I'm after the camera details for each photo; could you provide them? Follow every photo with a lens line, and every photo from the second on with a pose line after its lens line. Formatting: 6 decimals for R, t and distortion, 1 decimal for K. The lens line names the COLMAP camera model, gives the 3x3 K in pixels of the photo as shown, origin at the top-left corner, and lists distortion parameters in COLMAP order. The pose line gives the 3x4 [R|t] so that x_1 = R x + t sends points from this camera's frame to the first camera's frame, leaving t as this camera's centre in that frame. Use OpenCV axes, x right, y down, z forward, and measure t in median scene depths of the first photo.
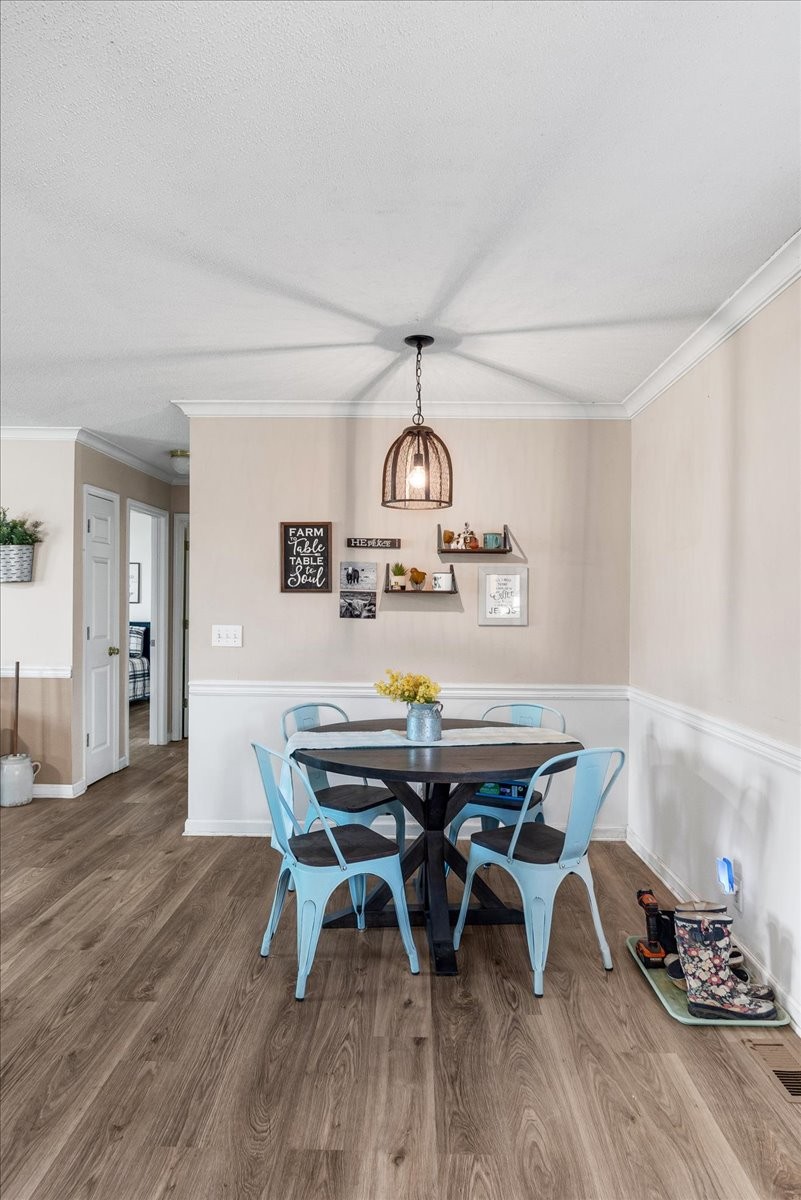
lens RADIAL K [[762.5, 0, 390.7], [0, 762.5, 606.8], [0, 0, 1]] dist [-0.010212, -0.000082]
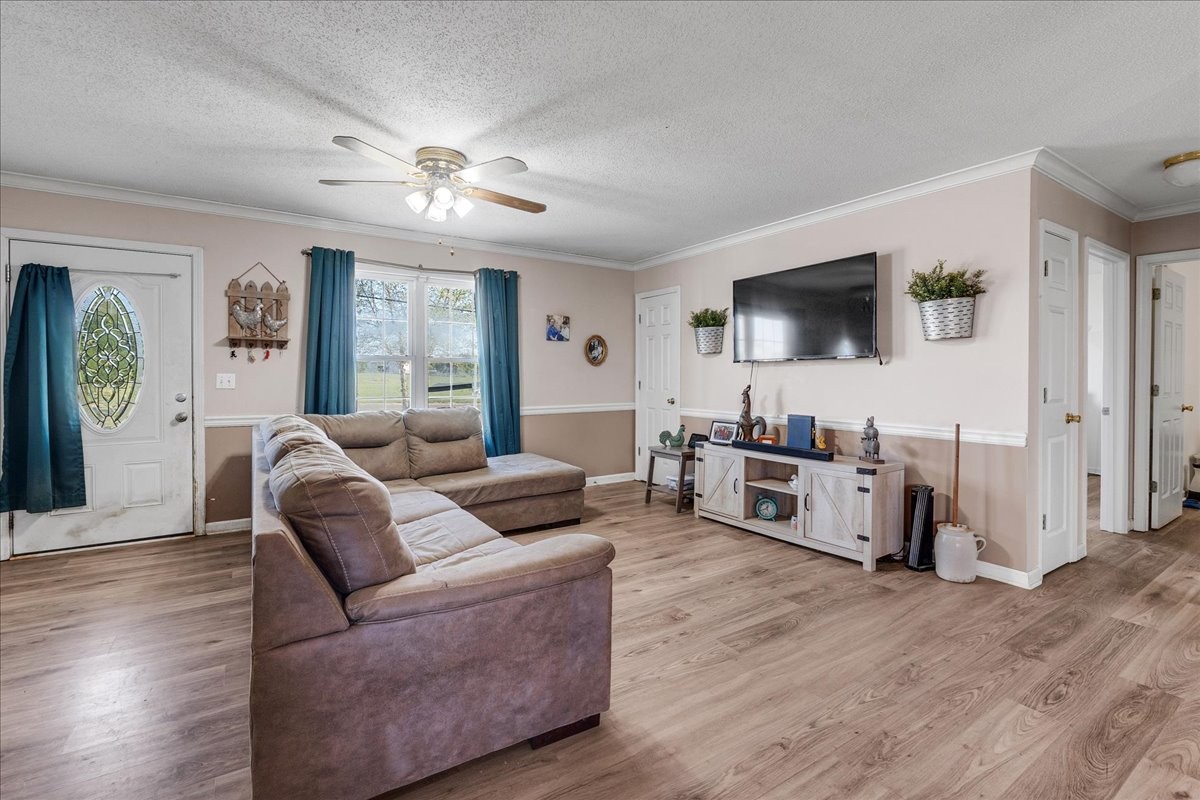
lens RADIAL K [[529.2, 0, 605.7], [0, 529.2, 379.3], [0, 0, 1]] dist [-0.006927, 0.001938]
pose [[0.579070, -0.003641, -0.815269, -0.248581], [-0.002459, 0.999978, -0.006213, 0.026686], [0.815274, 0.005603, 0.579048, 0.323787]]
